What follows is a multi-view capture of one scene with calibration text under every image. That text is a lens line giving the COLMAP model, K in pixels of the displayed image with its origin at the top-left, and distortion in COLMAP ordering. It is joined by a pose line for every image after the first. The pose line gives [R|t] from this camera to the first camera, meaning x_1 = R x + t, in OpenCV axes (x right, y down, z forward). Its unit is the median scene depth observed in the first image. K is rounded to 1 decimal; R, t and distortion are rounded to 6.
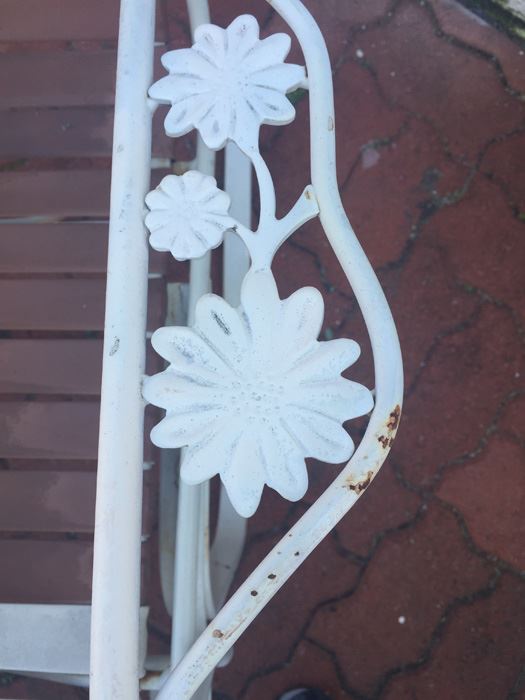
lens RADIAL K [[595.9, 0, 262.5], [0, 595.9, 350.0], [0, 0, 1]] dist [0.001940, -0.003127]
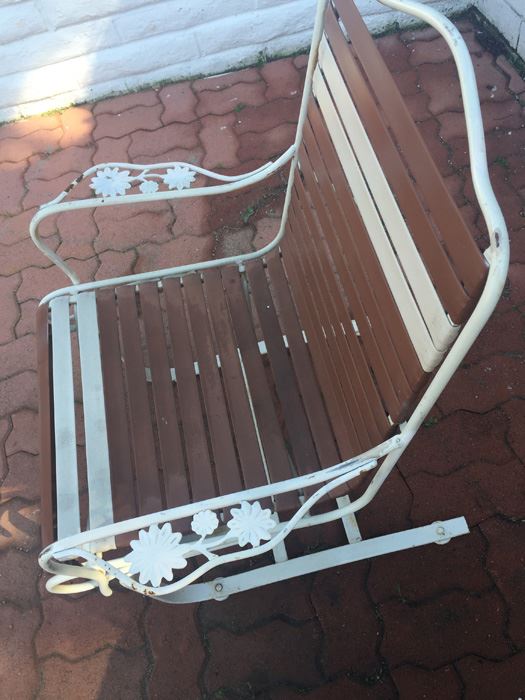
lens RADIAL K [[595.9, 0, 262.5], [0, 595.9, 350.0], [0, 0, 1]] dist [0.001940, -0.003127]
pose [[0.221109, 0.849741, -0.478593, 0.476889], [-0.938416, 0.318972, 0.132788, -0.836233], [0.265493, 0.419759, 0.867938, -1.488758]]
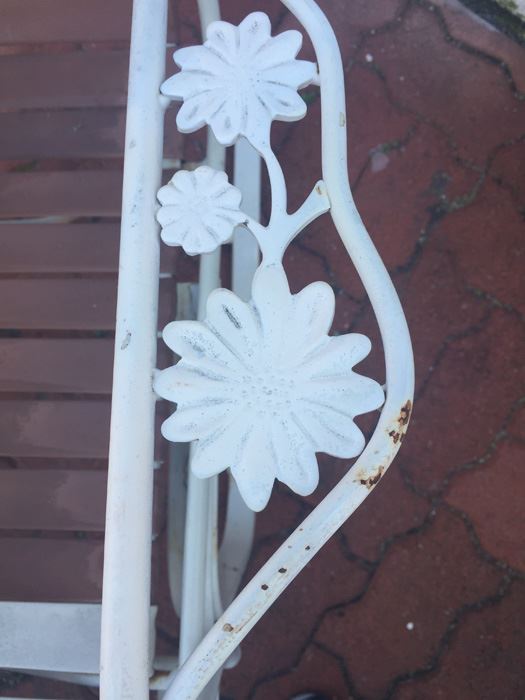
lens RADIAL K [[595.9, 0, 262.5], [0, 595.9, 350.0], [0, 0, 1]] dist [0.001940, -0.003127]
pose [[0.999909, 0.003425, -0.013026, -0.002985], [-0.003547, 0.999950, -0.009380, 0.010862], [0.012993, 0.009425, 0.999871, 0.000106]]
